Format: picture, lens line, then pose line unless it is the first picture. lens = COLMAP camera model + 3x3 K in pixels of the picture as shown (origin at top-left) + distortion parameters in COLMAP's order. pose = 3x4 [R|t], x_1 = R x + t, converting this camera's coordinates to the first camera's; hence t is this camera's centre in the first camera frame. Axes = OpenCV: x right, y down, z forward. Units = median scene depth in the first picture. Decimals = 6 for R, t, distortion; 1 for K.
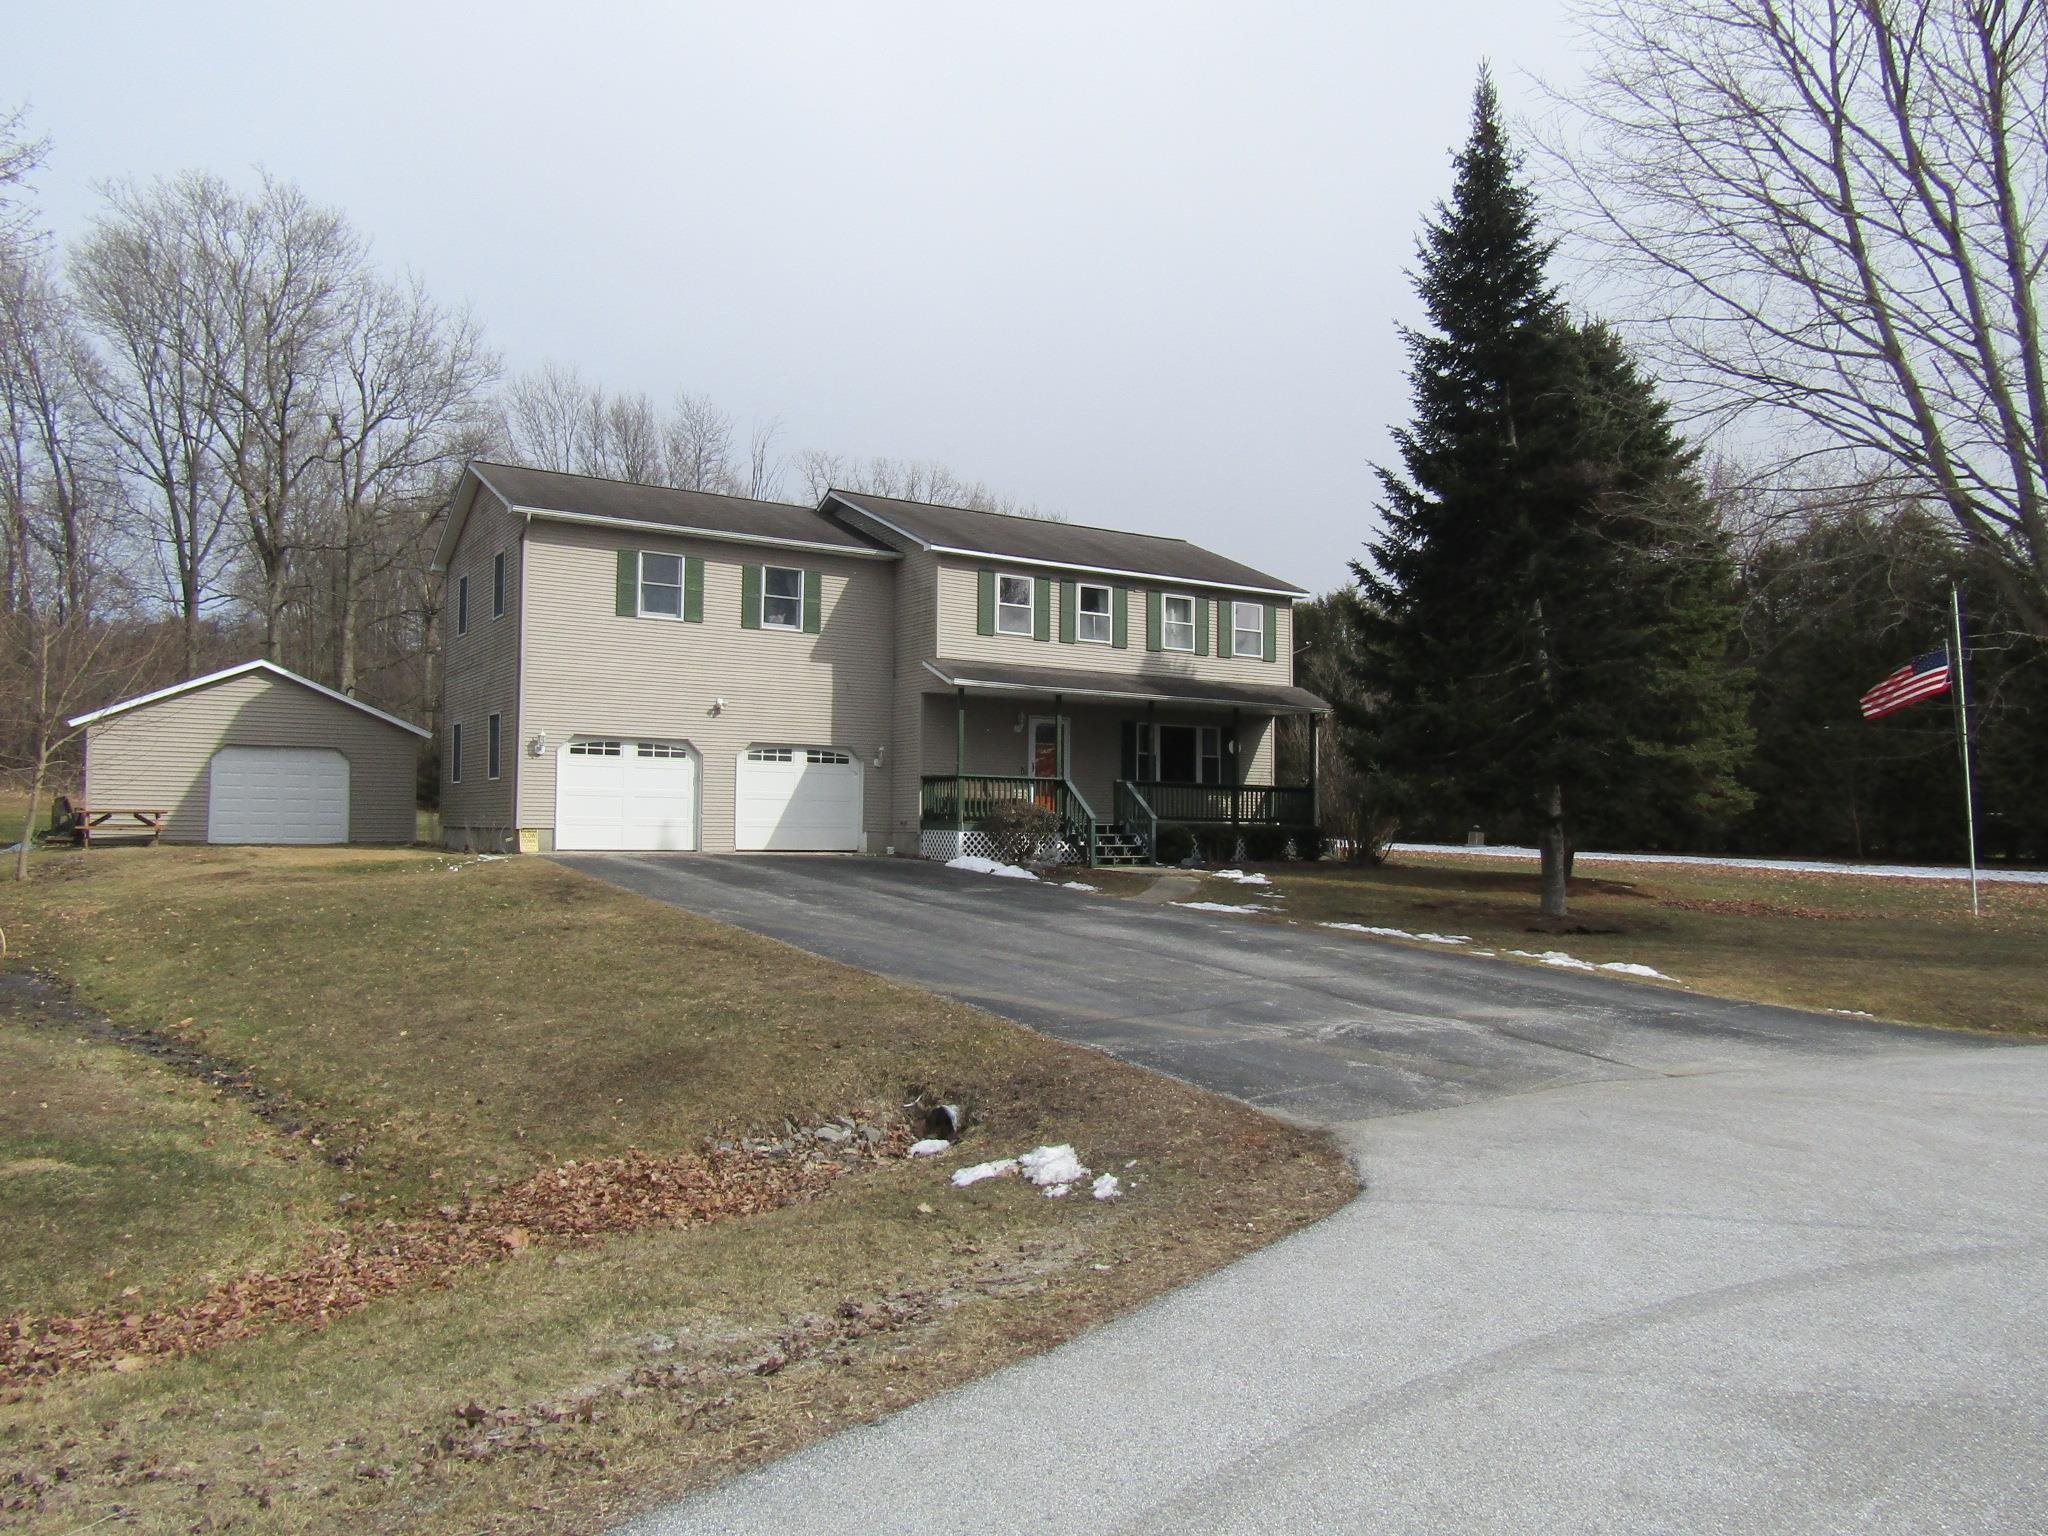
lens RADIAL K [[1425.4, 0, 1027.5], [0, 1425.4, 778.8], [0, 0, 1]] dist [-0.008292, -0.000835]
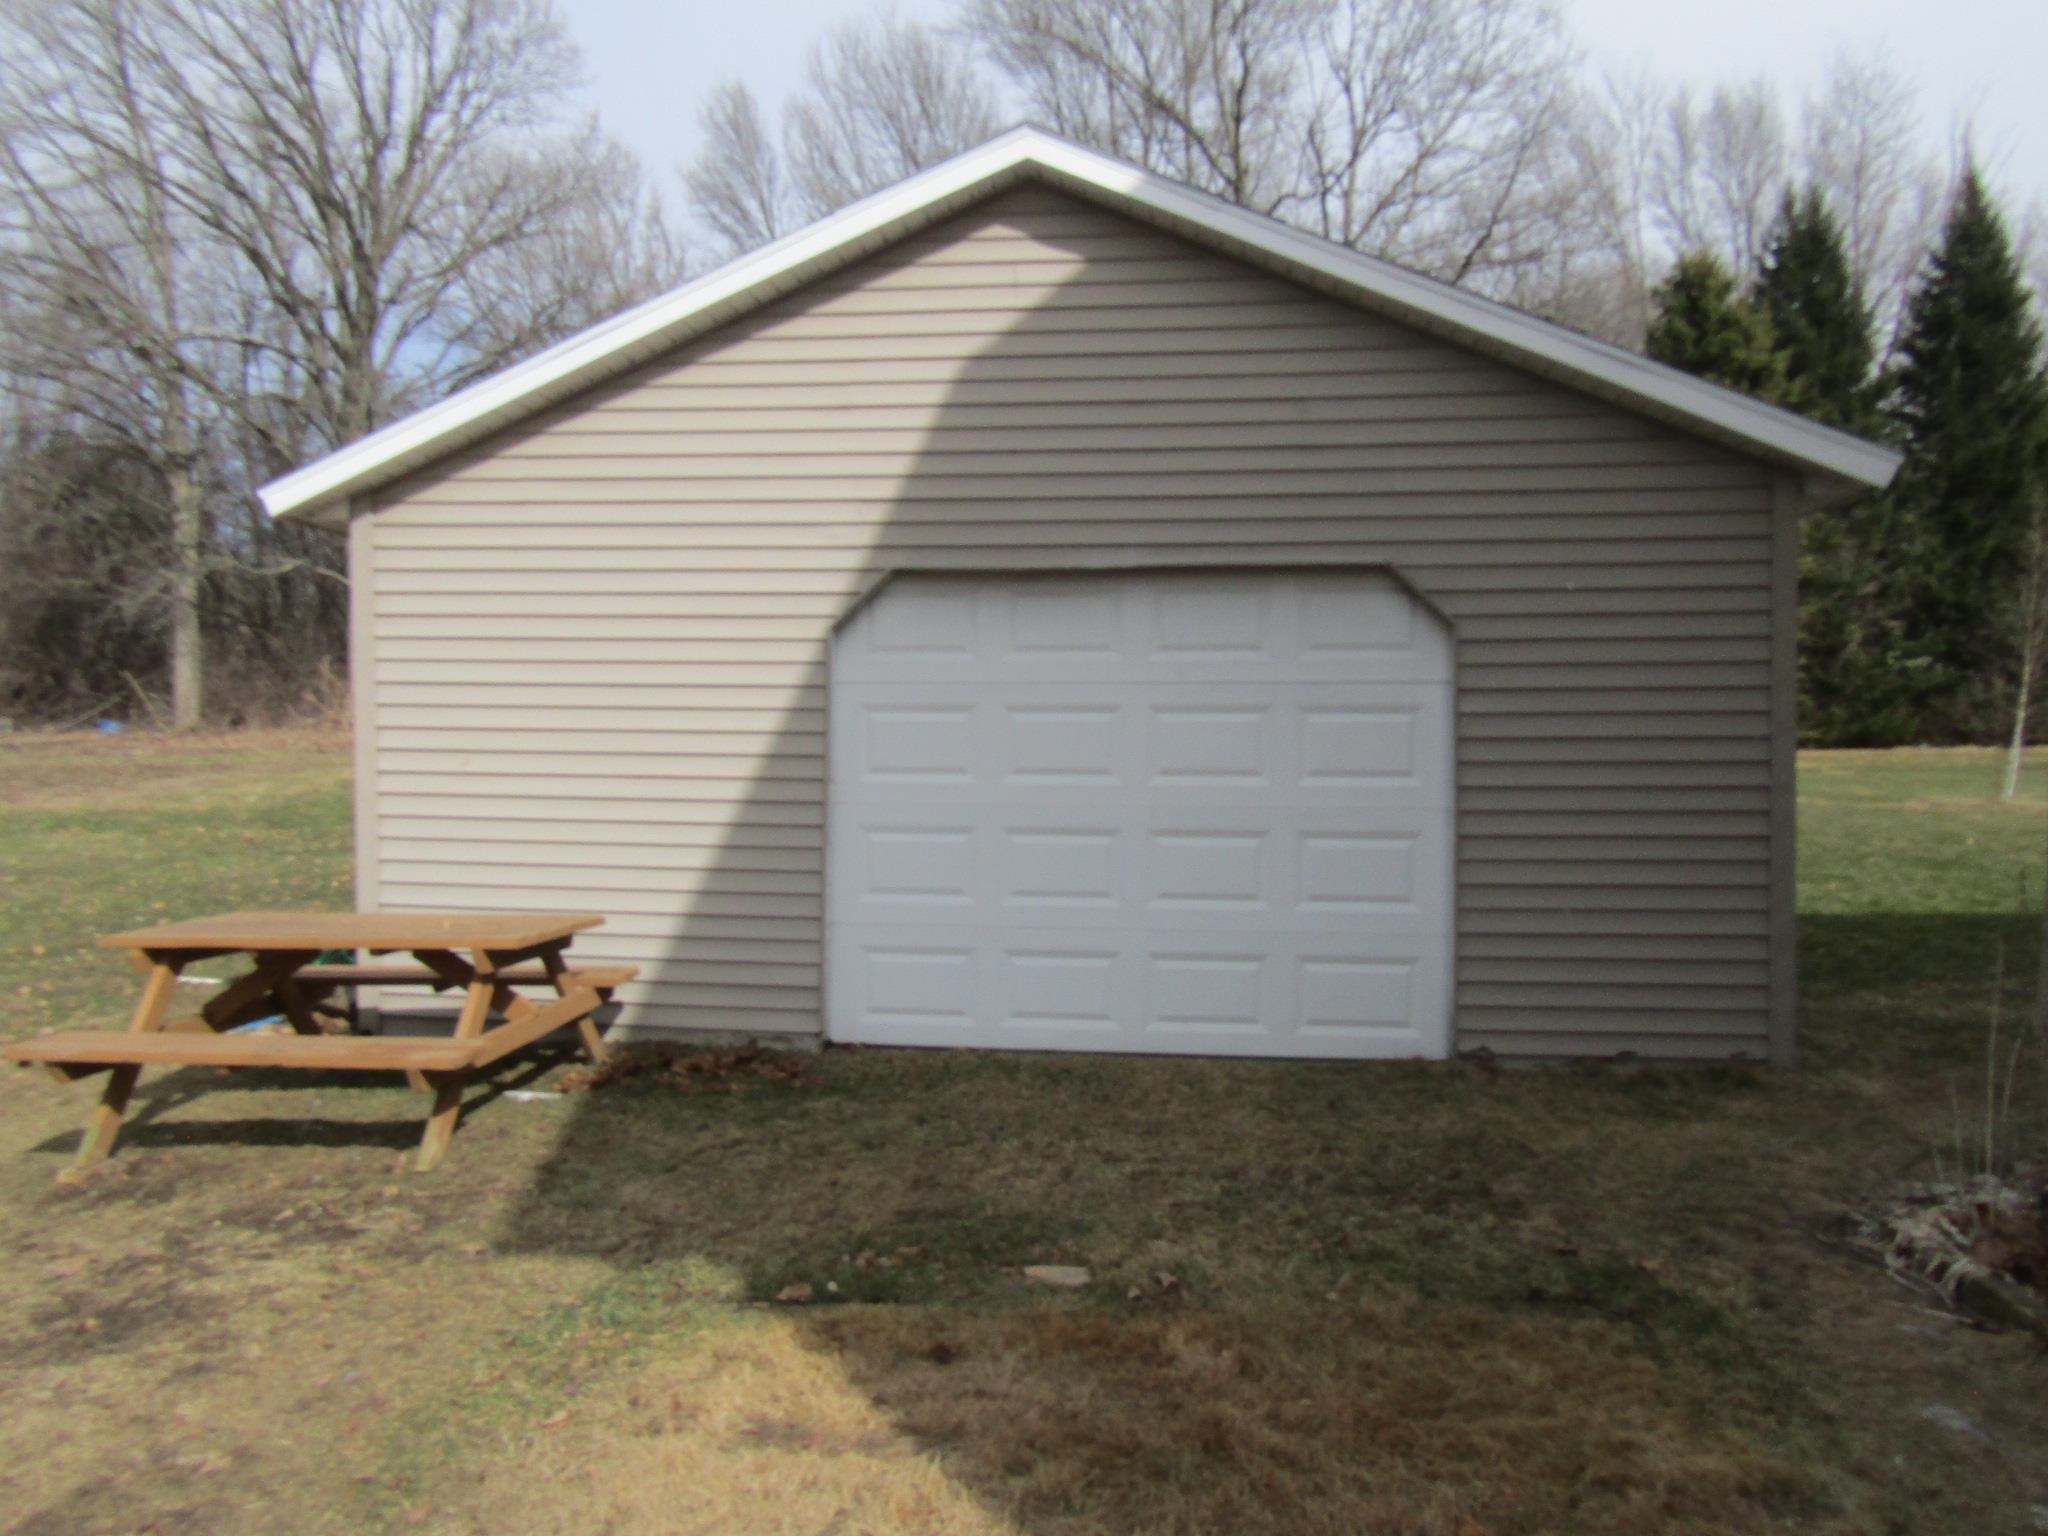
lens RADIAL K [[1425.4, 0, 1027.2], [0, 1425.4, 778.5], [0, 0, 1]] dist [-0.008292, -0.000835]
pose [[0.797235, 0.011171, -0.603566, -0.451940], [0.024568, 0.998400, 0.050930, -0.004787], [0.603169, -0.055431, 0.795685, 0.902353]]
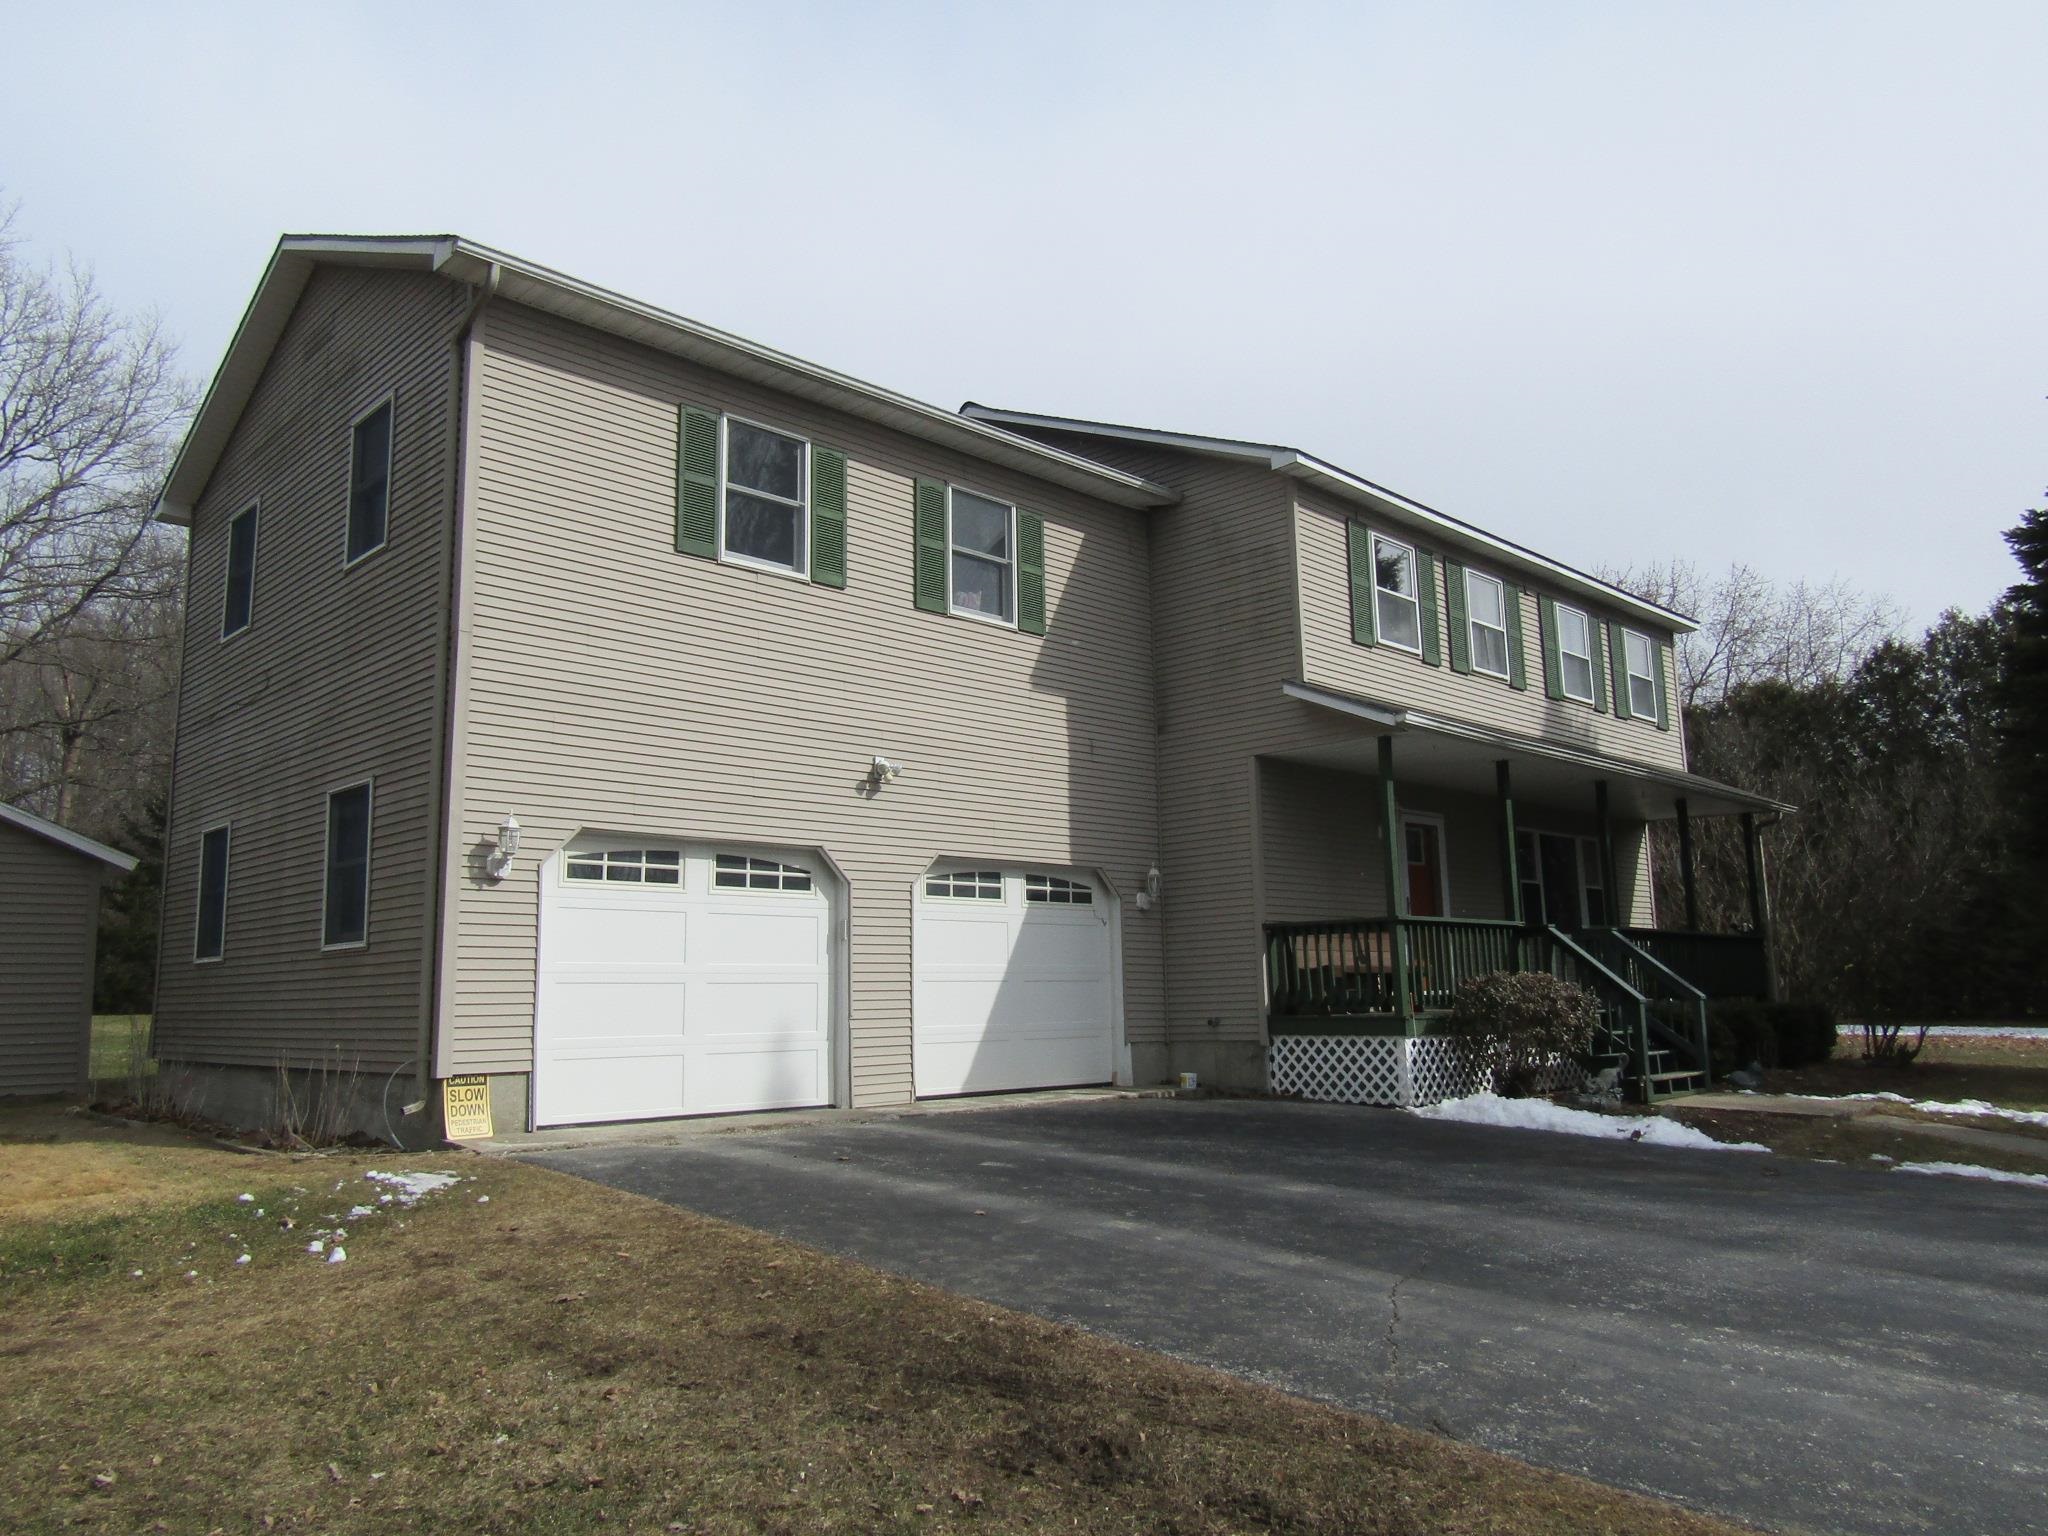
lens RADIAL K [[1425.4, 0, 1024.0], [0, 1425.4, 775.1], [0, 0, 1]] dist [-0.008292, -0.000835]
pose [[0.978034, 0.002227, 0.208432, -0.256860], [0.023581, 0.992341, -0.121254, 0.004819], [-0.207105, 0.123506, 0.970491, 0.536984]]
